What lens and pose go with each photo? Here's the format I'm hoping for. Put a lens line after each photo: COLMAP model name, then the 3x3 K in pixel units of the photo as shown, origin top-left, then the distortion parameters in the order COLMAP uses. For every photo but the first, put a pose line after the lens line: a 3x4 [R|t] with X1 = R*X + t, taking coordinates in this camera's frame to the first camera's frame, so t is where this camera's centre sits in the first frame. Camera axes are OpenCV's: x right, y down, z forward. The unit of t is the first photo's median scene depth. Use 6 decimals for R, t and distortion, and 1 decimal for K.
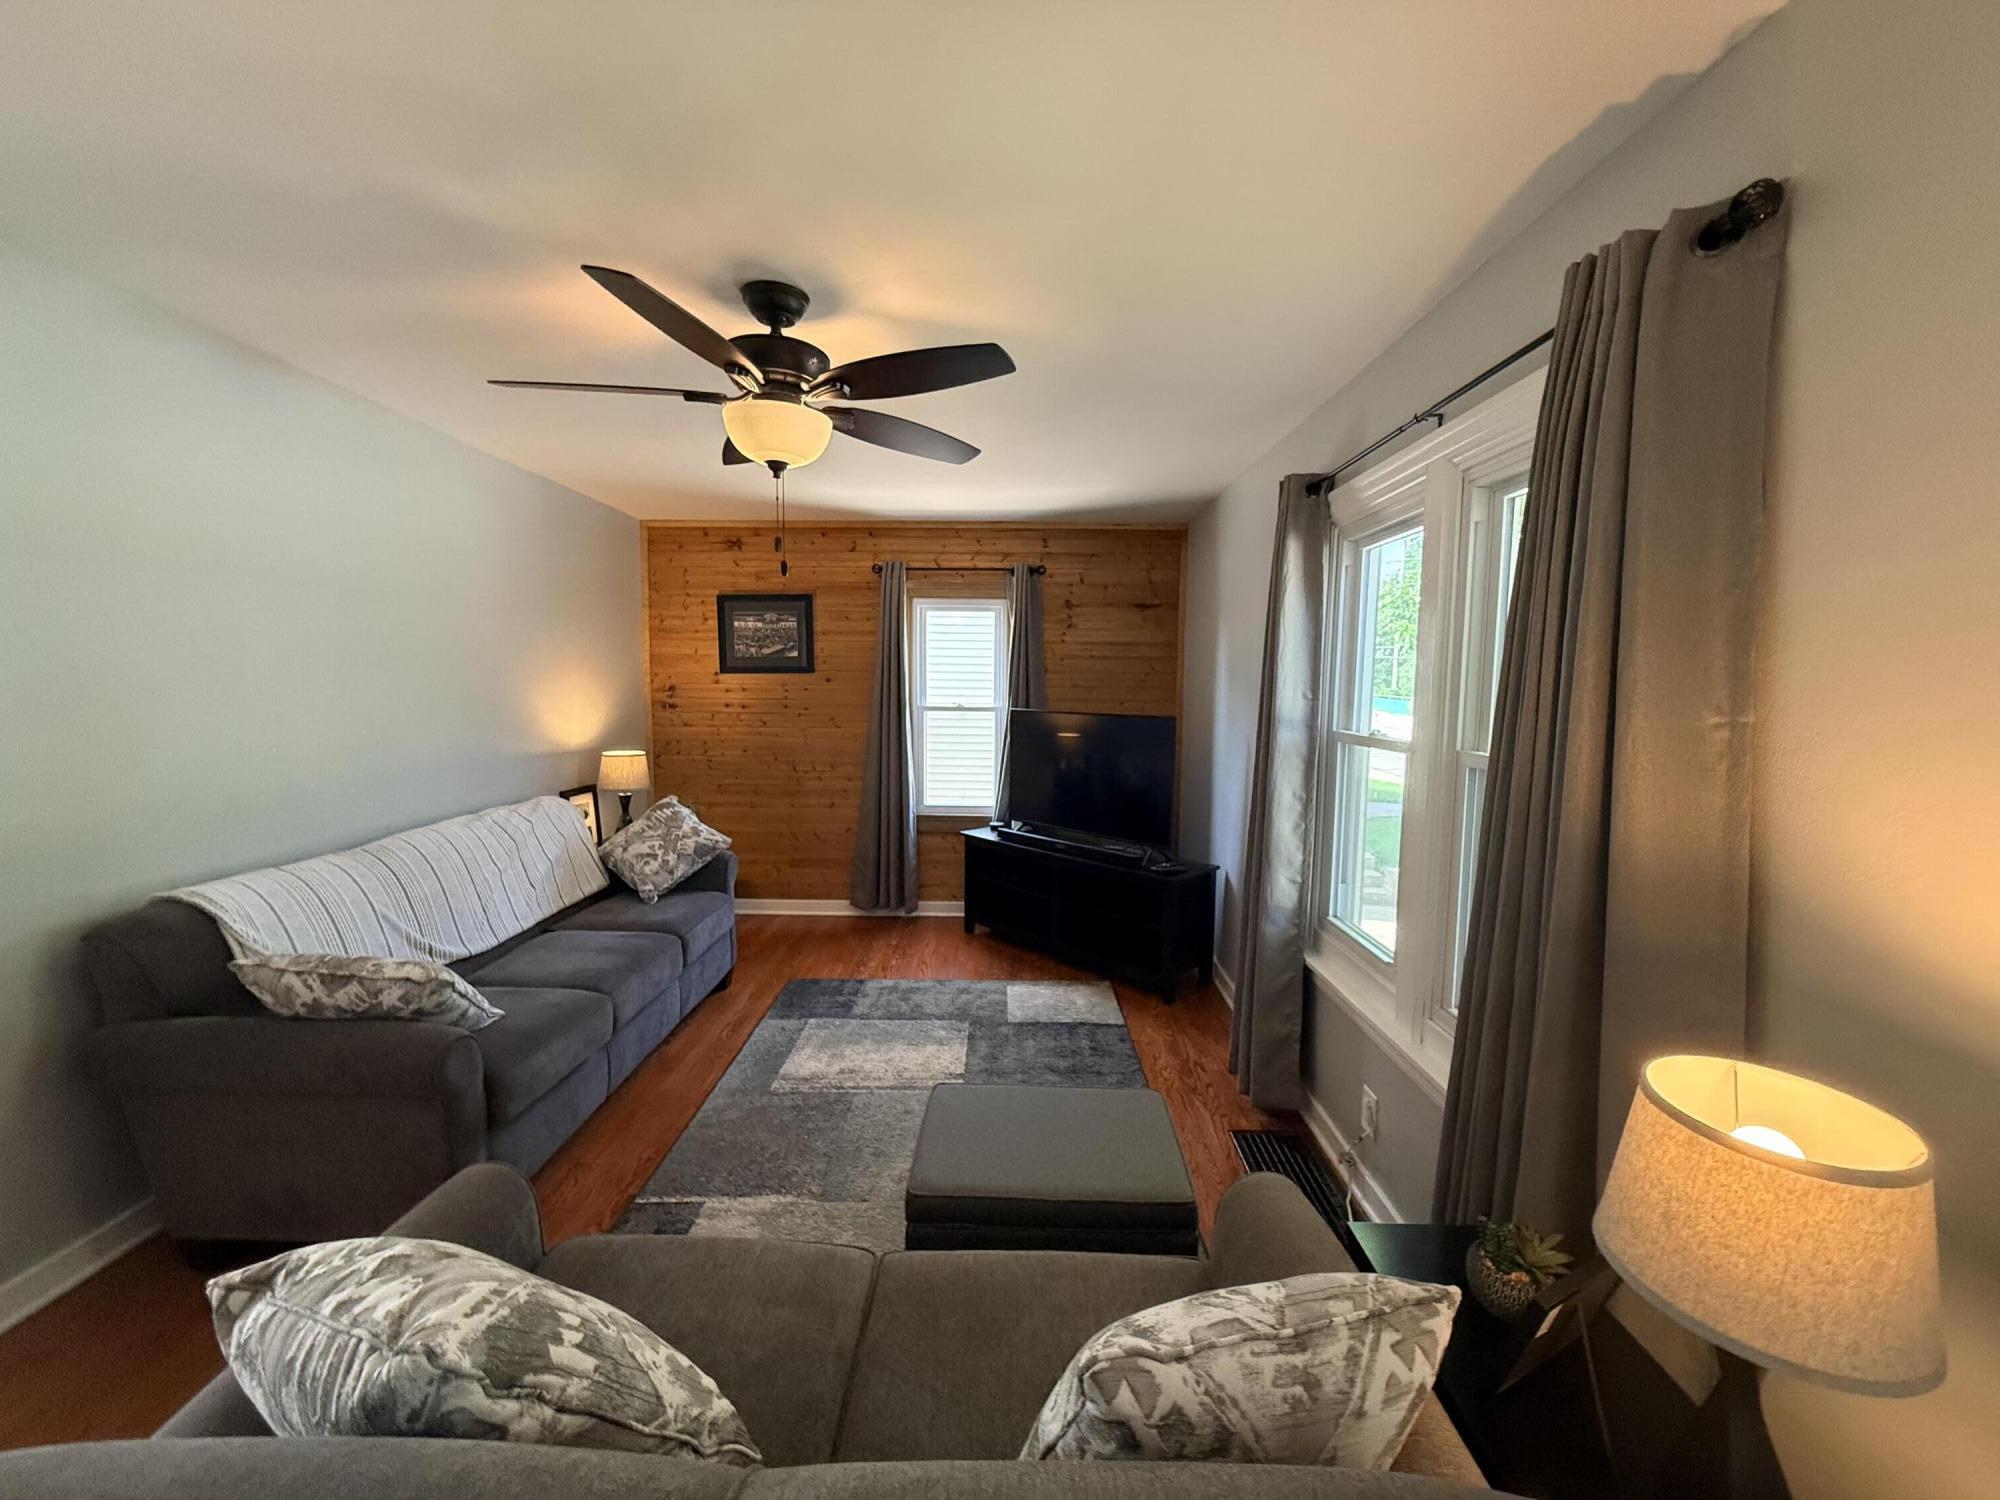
lens RADIAL K [[793.7, 0, 1001.0], [0, 793.7, 756.0], [0, 0, 1]] dist [-0.001044, 0.000023]
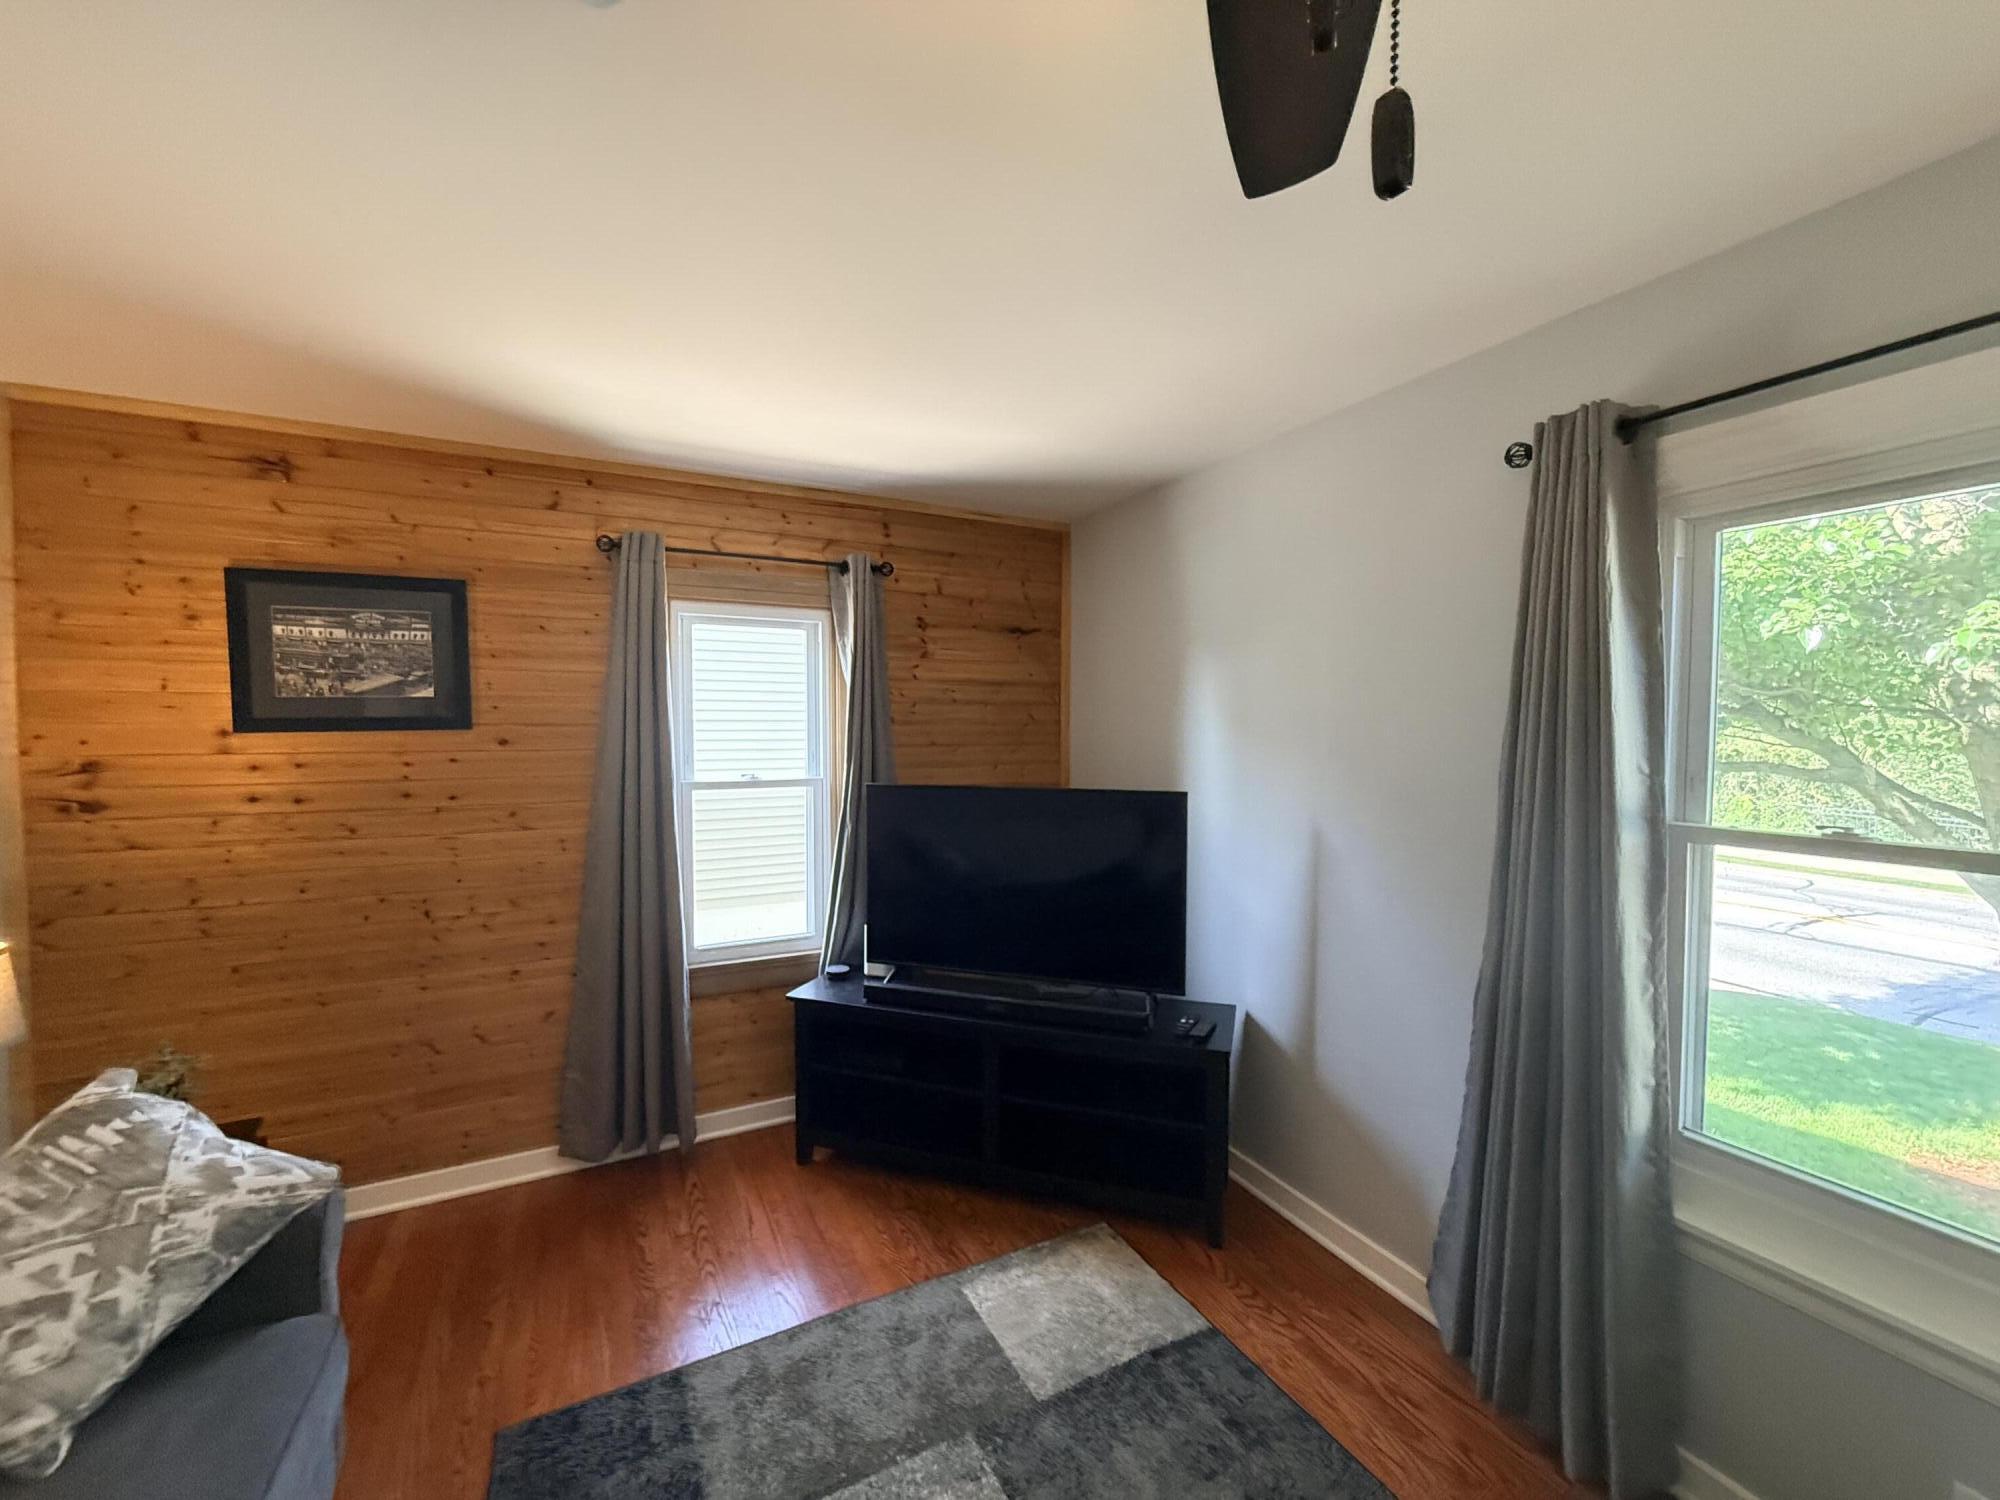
lens RADIAL K [[793.7, 0, 996.7], [0, 793.7, 753.1], [0, 0, 1]] dist [-0.001044, 0.000023]
pose [[0.883903, -0.026693, 0.466908, -0.176874], [0.053611, 0.997572, -0.044462, -0.047494], [-0.464587, 0.064331, 0.883188, 0.380225]]
